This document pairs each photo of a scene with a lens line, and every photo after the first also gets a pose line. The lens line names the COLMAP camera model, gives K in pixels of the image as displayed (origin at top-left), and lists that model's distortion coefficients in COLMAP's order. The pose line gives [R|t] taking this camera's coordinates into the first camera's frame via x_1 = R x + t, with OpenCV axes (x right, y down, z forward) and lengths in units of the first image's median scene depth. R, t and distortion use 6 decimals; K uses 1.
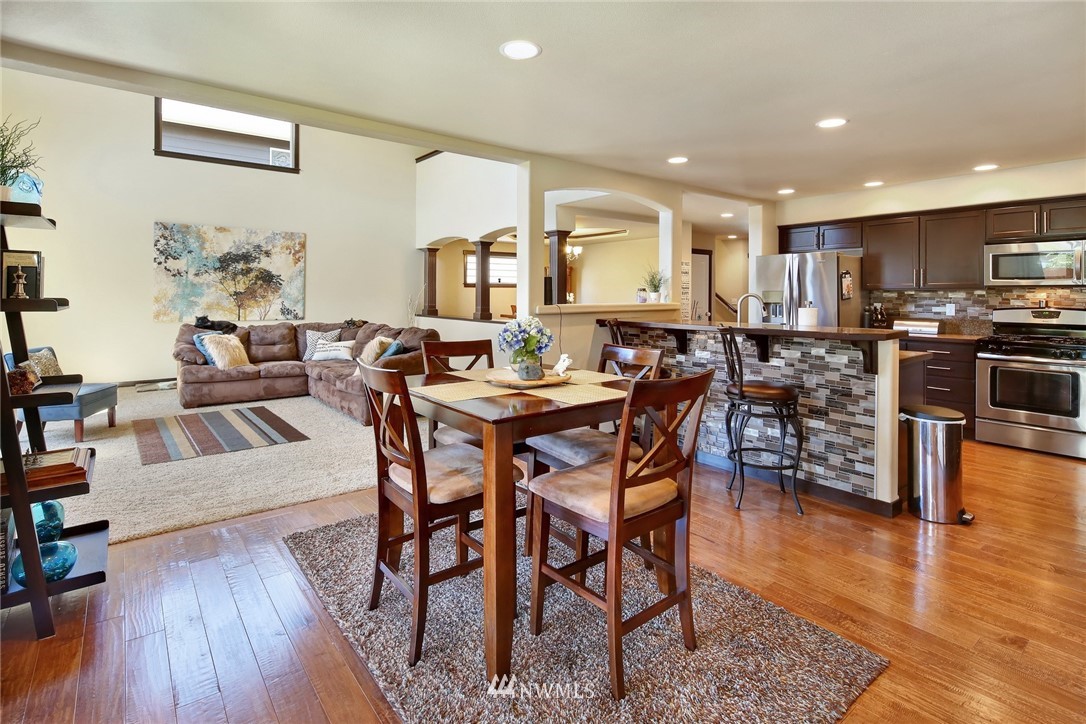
lens RADIAL K [[539.9, 0, 537.6], [0, 539.9, 291.9], [0, 0, 1]] dist [0.010964, -0.003278]
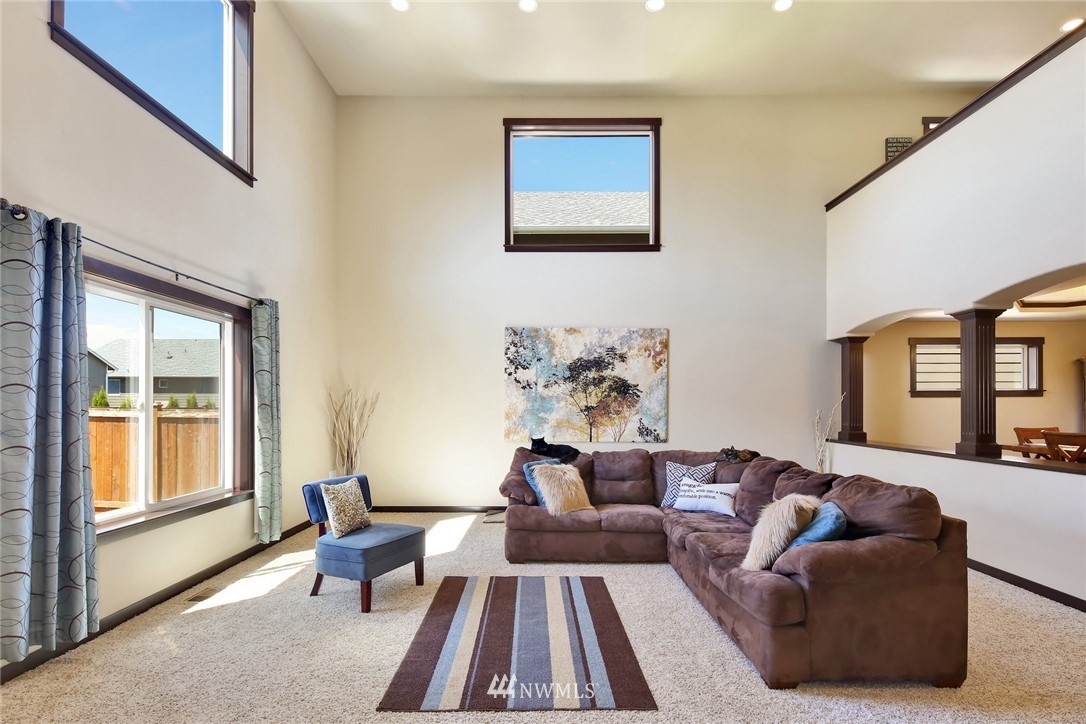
lens RADIAL K [[539.9, 0, 531.2], [0, 539.9, 405.4], [0, 0, 1]] dist [0.010964, -0.003278]
pose [[0.780909, -0.004753, -0.624627, -0.125466], [0.004515, 0.999988, -0.001965, -0.000198], [0.624629, -0.001286, 0.780921, 0.339026]]
